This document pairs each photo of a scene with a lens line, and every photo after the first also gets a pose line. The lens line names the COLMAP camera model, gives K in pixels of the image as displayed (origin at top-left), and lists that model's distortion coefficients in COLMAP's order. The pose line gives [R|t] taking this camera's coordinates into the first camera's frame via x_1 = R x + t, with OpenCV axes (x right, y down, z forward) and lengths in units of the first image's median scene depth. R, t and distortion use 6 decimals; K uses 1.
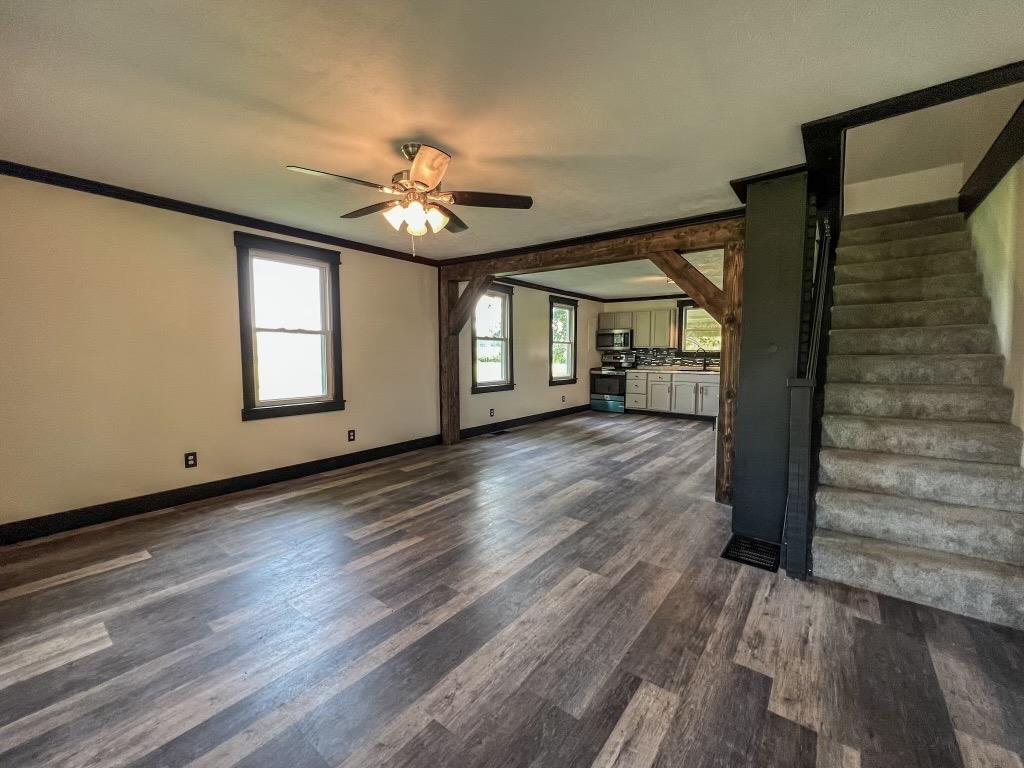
lens RADIAL K [[415.5, 0, 508.8], [0, 415.5, 386.0], [0, 0, 1]] dist [-0.003714, -0.000371]
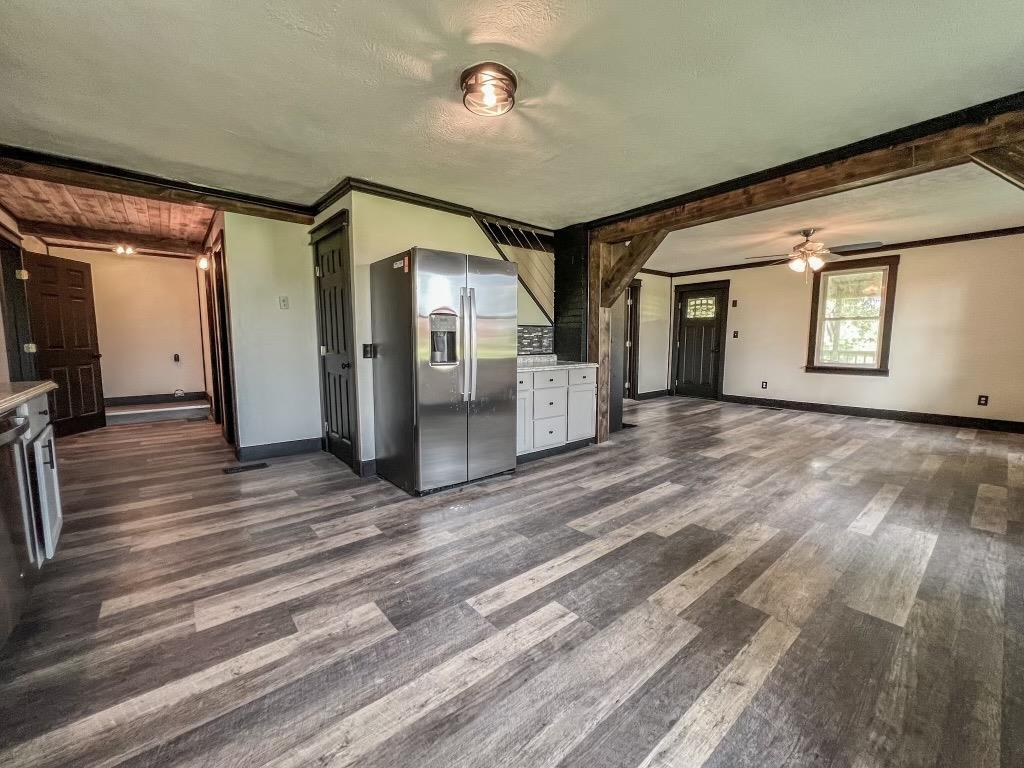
lens RADIAL K [[417.1, 0, 505.2], [0, 417.1, 380.1], [0, 0, 1]] dist [-0.003310, -0.000321]
pose [[-0.977939, -0.026232, 0.207237, 0.412018], [0.008704, 0.986106, 0.165890, -0.105833], [-0.208709, 0.164034, -0.964123, 1.750489]]
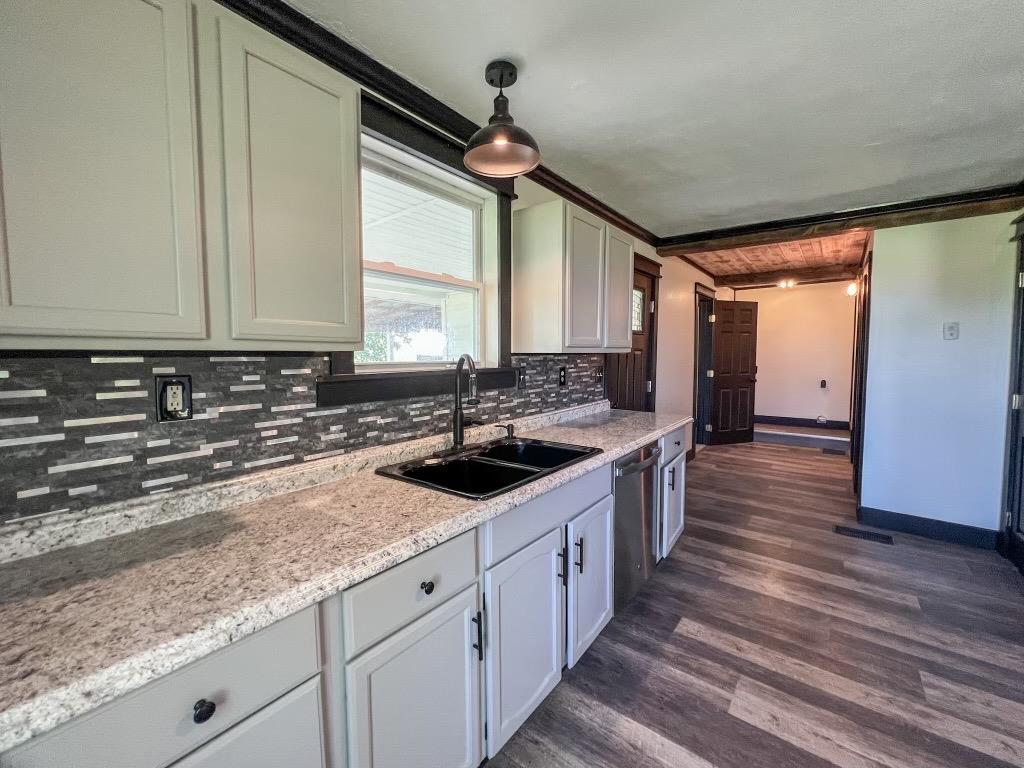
lens RADIAL K [[417.1, 0, 509.3], [0, 417.1, 381.2], [0, 0, 1]] dist [-0.003310, -0.000321]
pose [[-0.006176, -0.072412, 0.997356, 0.416144], [0.079660, 0.994169, 0.072674, -0.152751], [-0.996803, 0.079899, -0.000371, 1.649144]]
